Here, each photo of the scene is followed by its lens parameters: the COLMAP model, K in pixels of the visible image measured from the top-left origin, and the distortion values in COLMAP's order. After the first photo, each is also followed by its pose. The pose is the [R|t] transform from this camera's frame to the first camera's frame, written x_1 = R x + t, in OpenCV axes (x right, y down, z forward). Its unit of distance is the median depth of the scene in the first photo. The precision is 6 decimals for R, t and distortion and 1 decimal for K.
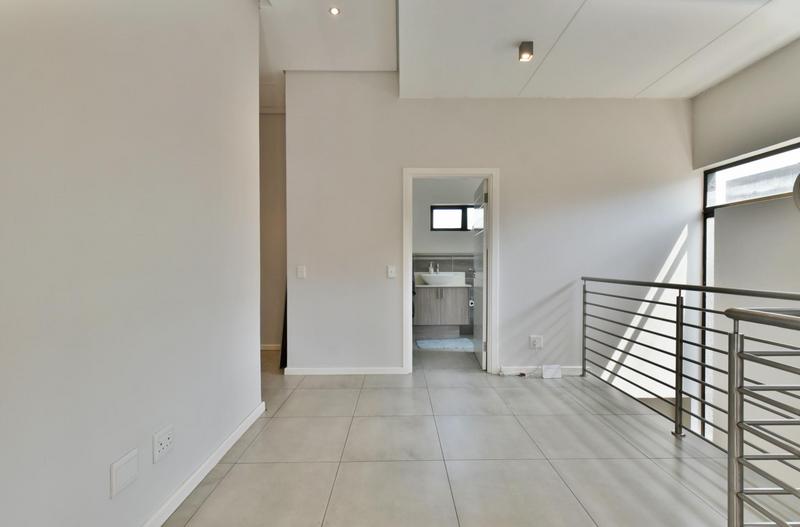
lens RADIAL K [[363.3, 0, 400.5], [0, 363.3, 267.4], [0, 0, 1]] dist [0.000668, 0.000156]
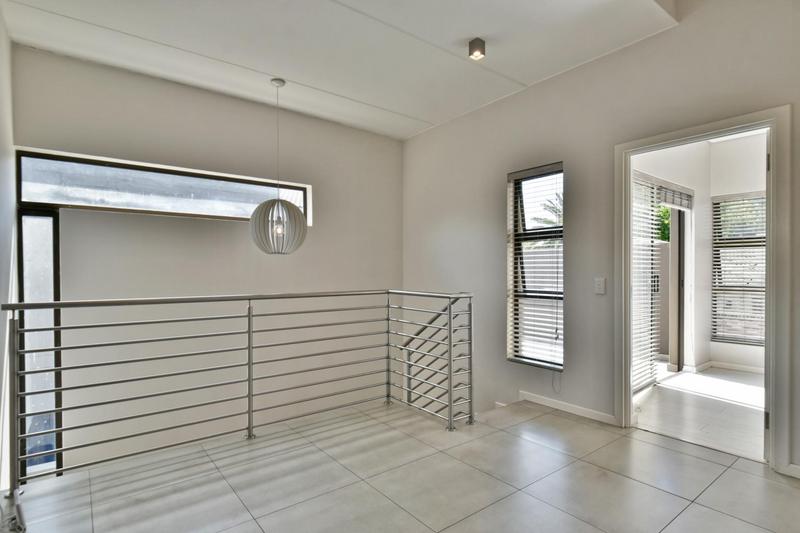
lens RADIAL K [[417.1, 0, 400.0], [0, 417.1, 266.5], [0, 0, 1]] dist [-0.000893, -0.000201]
pose [[-0.606215, 0.002217, 0.795298, -0.332232], [0.011756, 0.999912, 0.006173, -0.029196], [-0.795214, 0.013091, -0.606188, 0.972239]]
